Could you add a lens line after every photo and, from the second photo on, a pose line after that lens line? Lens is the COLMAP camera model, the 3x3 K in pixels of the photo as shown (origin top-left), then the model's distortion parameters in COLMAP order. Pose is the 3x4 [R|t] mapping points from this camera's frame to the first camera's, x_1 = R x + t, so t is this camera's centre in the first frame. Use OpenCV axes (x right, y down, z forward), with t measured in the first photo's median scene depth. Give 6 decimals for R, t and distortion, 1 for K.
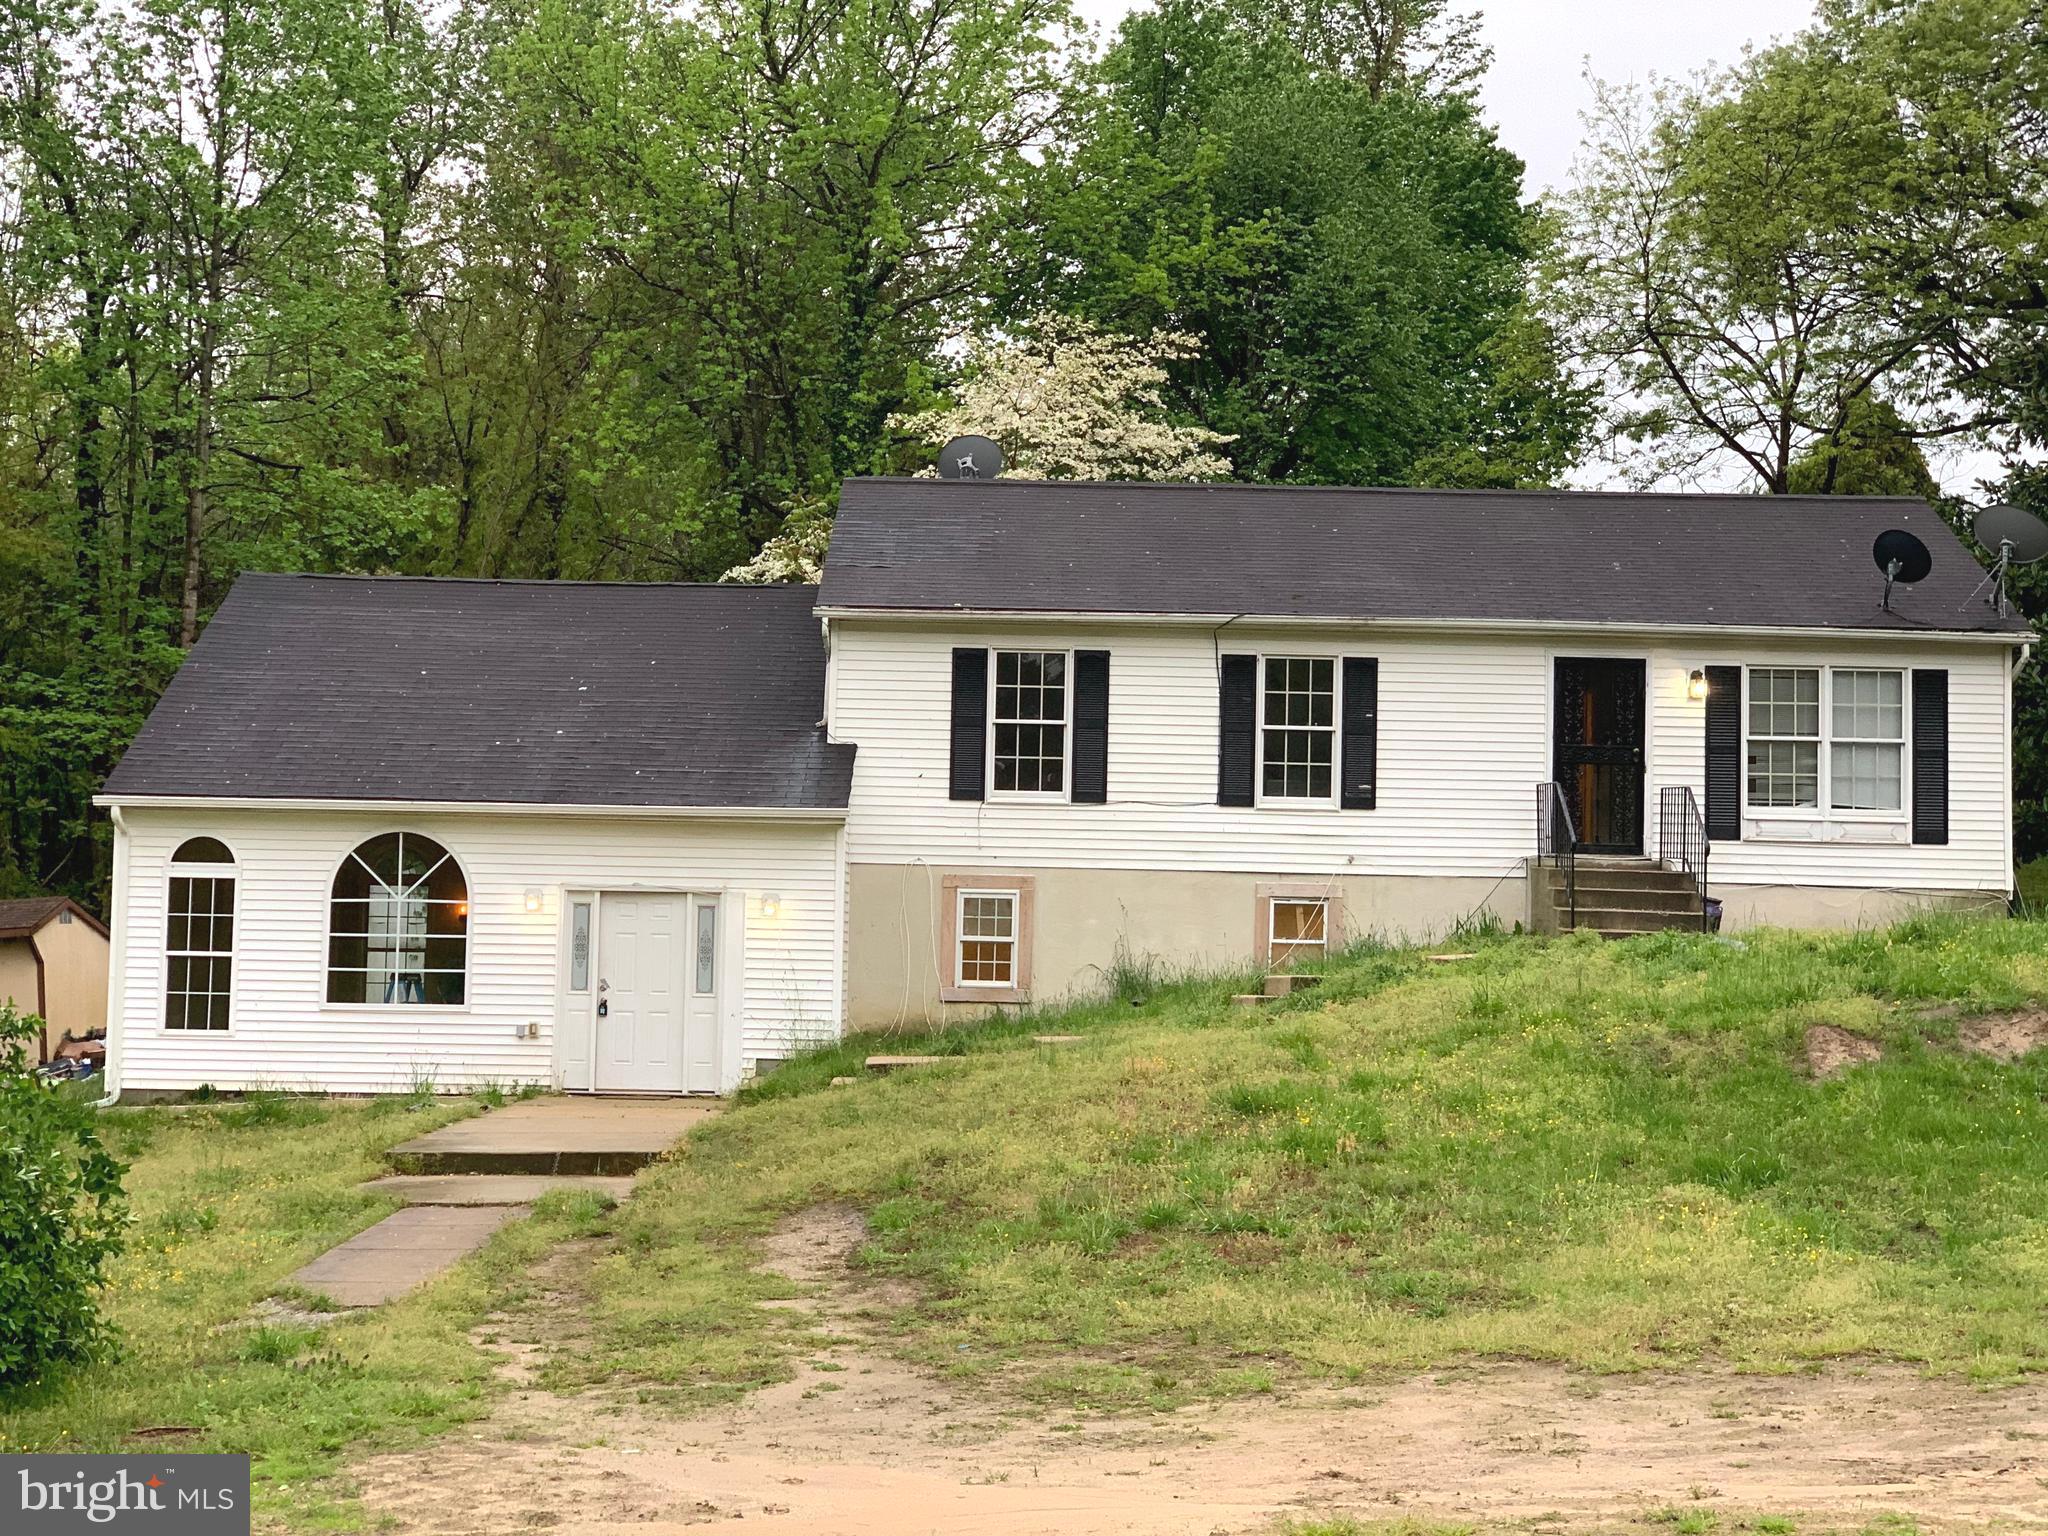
lens RADIAL K [[3103.0, 0, 1024.0], [0, 3103.0, 768.0], [0, 0, 1]] dist [0.231832, -0.726339]
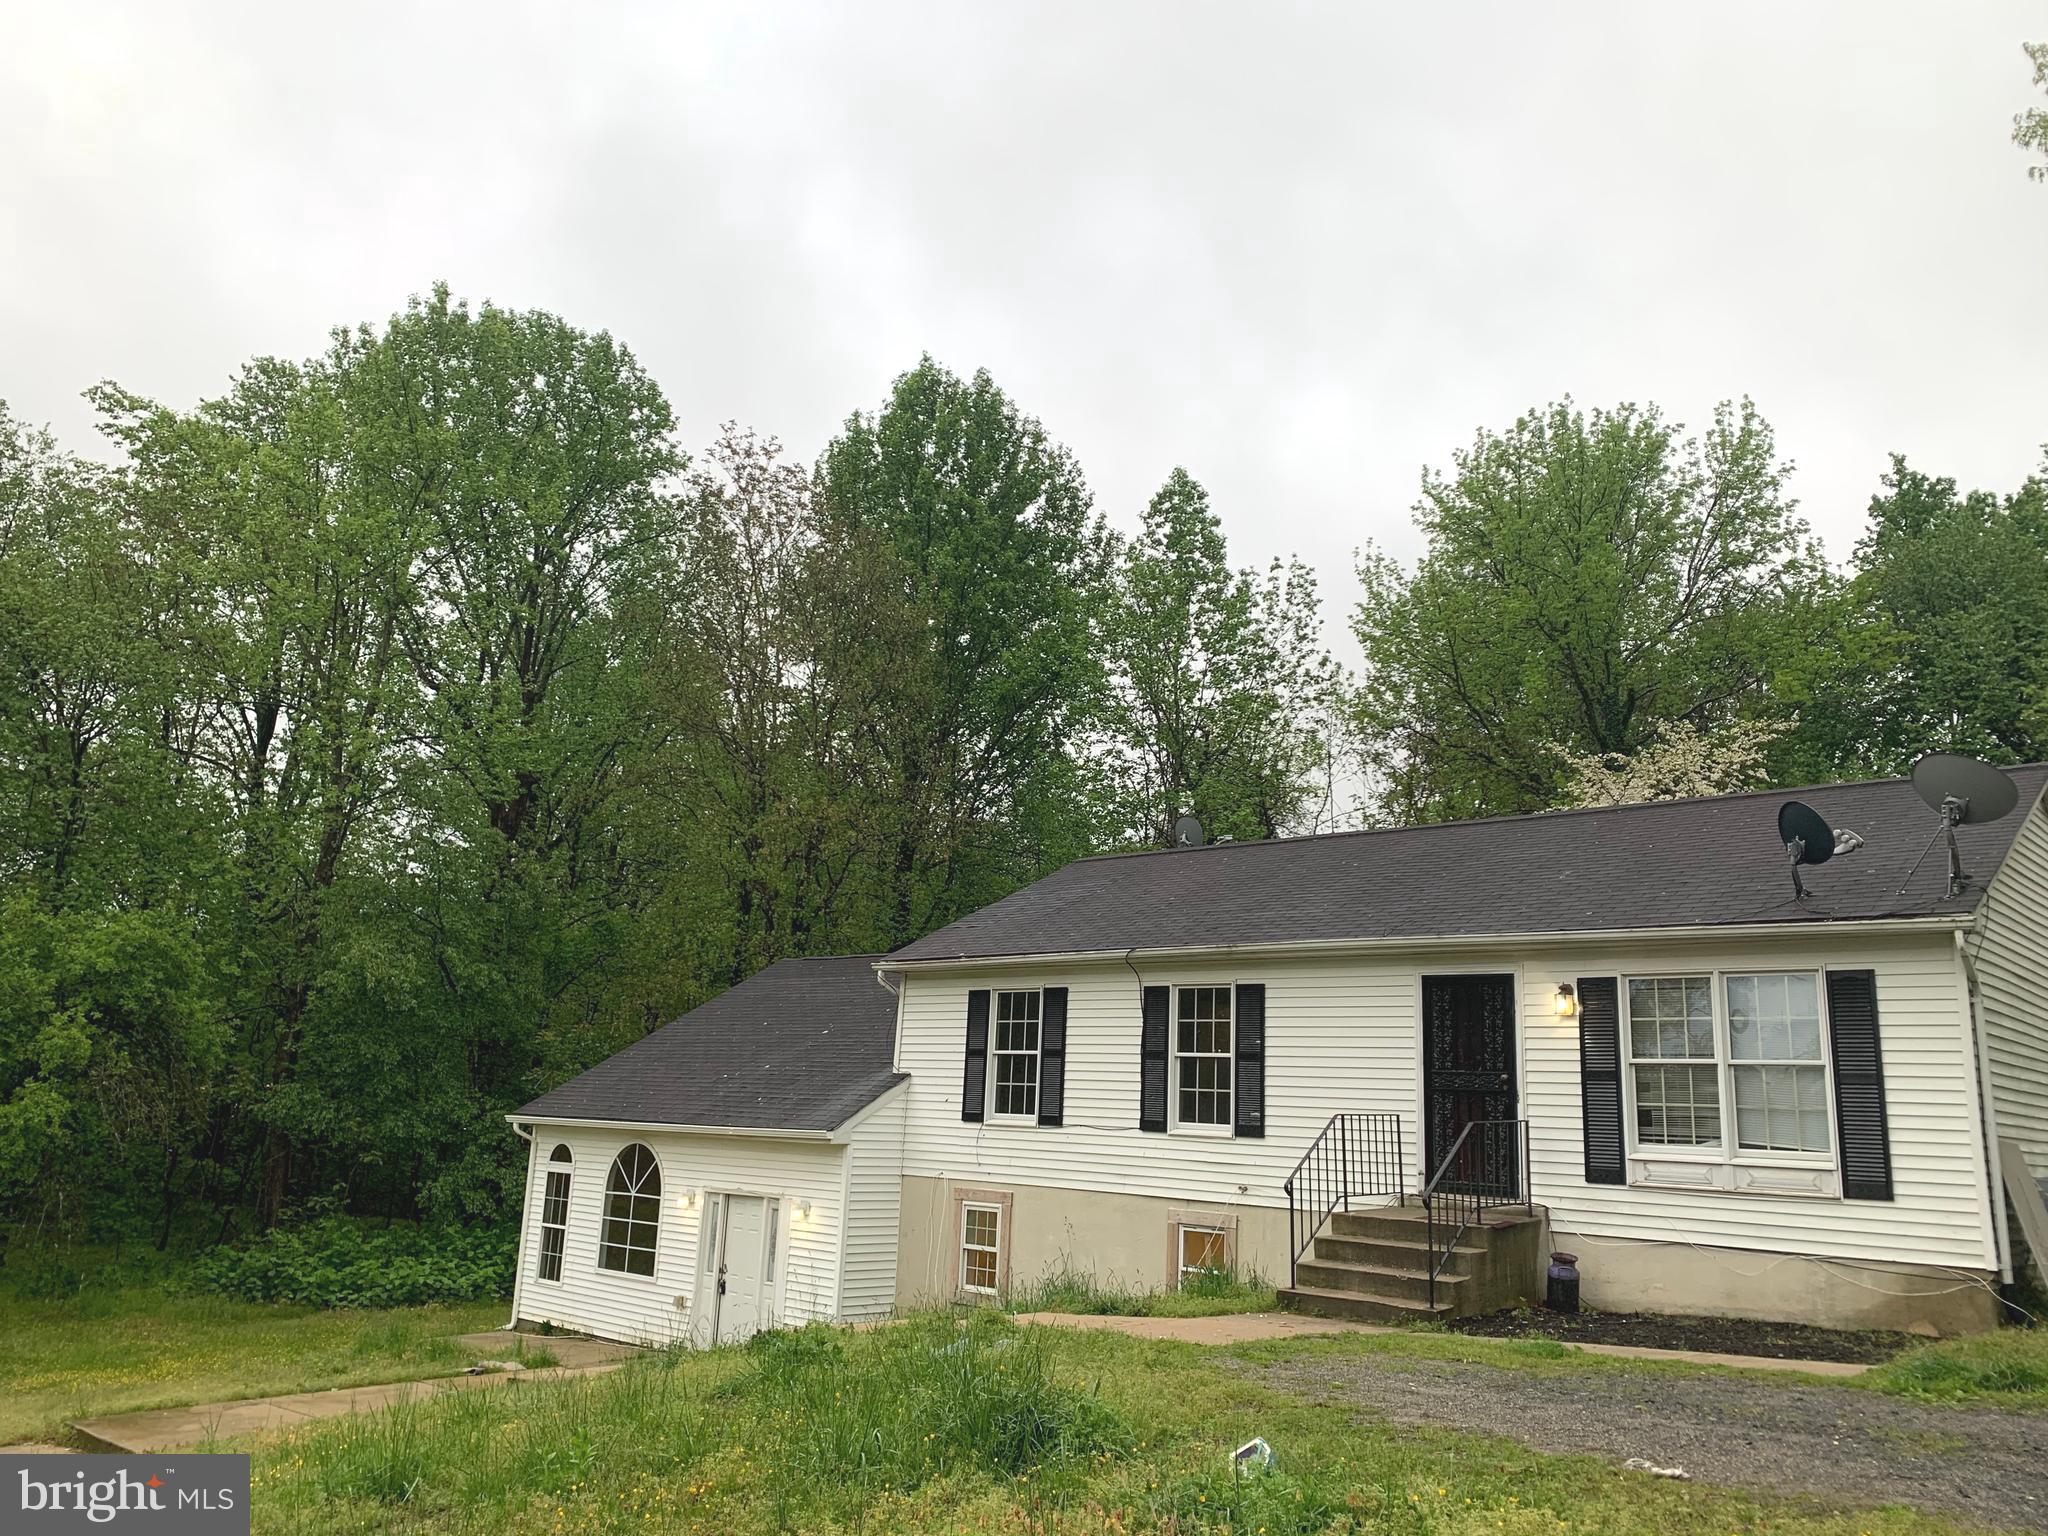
lens RADIAL K [[1555.6, 0, 1024.0], [0, 1555.6, 768.0], [0, 0, 1]] dist [0.062105, -0.075279]
pose [[0.755563, -0.133034, -0.641425, 0.391166], [0.014935, 0.982405, -0.186163, -0.010954], [0.654905, 0.131078, 0.744256, 0.561320]]
